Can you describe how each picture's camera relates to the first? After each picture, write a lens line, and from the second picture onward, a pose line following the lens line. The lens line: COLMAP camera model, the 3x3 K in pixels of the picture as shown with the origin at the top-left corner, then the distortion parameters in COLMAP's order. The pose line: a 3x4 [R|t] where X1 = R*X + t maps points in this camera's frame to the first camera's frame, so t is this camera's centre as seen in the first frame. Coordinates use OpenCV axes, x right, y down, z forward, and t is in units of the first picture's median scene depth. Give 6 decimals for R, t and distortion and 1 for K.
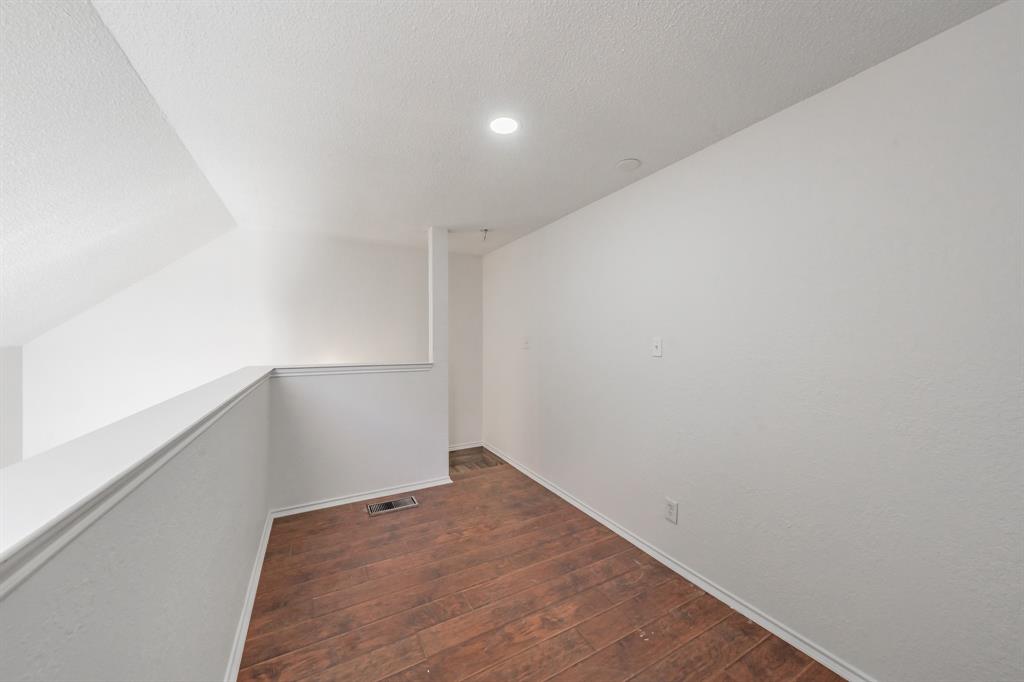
lens RADIAL K [[365.4, 0, 510.9], [0, 365.4, 338.4], [0, 0, 1]] dist [-0.000028, -0.000013]
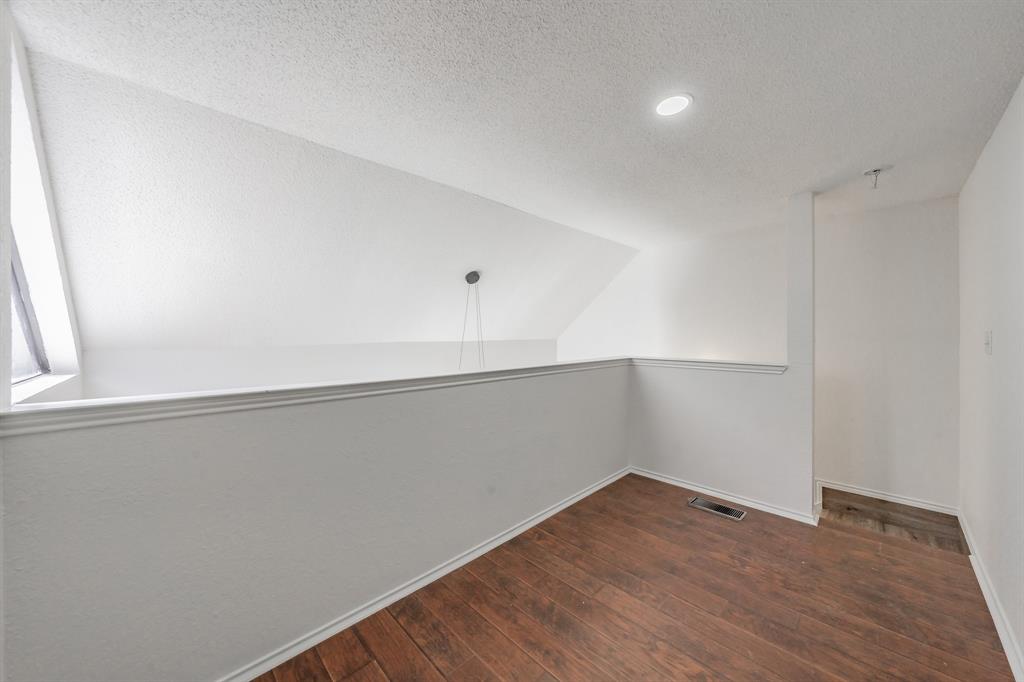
lens RADIAL K [[365.4, 0, 510.9], [0, 365.4, 338.4], [0, 0, 1]] dist [-0.000028, -0.000013]
pose [[0.269941, 0.013585, -0.962781, 0.597928], [0.000027, 0.999900, 0.014116, -0.008330], [0.962877, -0.003836, 0.269914, 0.282989]]
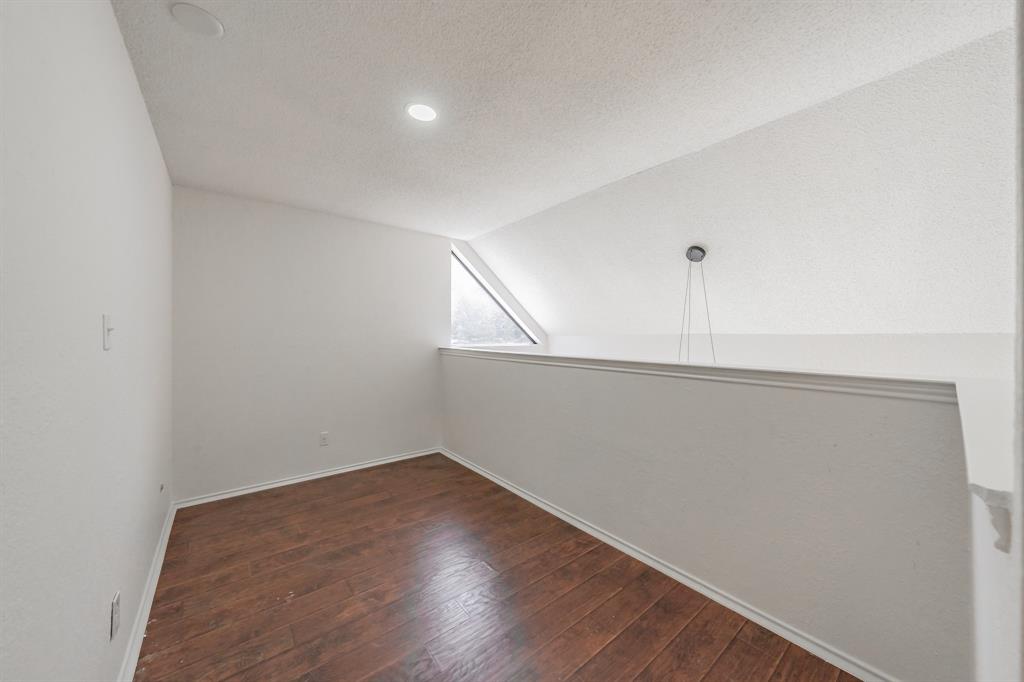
lens RADIAL K [[363.6, 0, 517.8], [0, 363.6, 336.1], [0, 0, 1]] dist [-0.000320, -0.000193]
pose [[-0.983058, -0.001109, -0.183291, -0.074751], [-0.002435, 0.999972, 0.007012, 0.027005], [0.183278, 0.007339, -0.983034, 1.611502]]
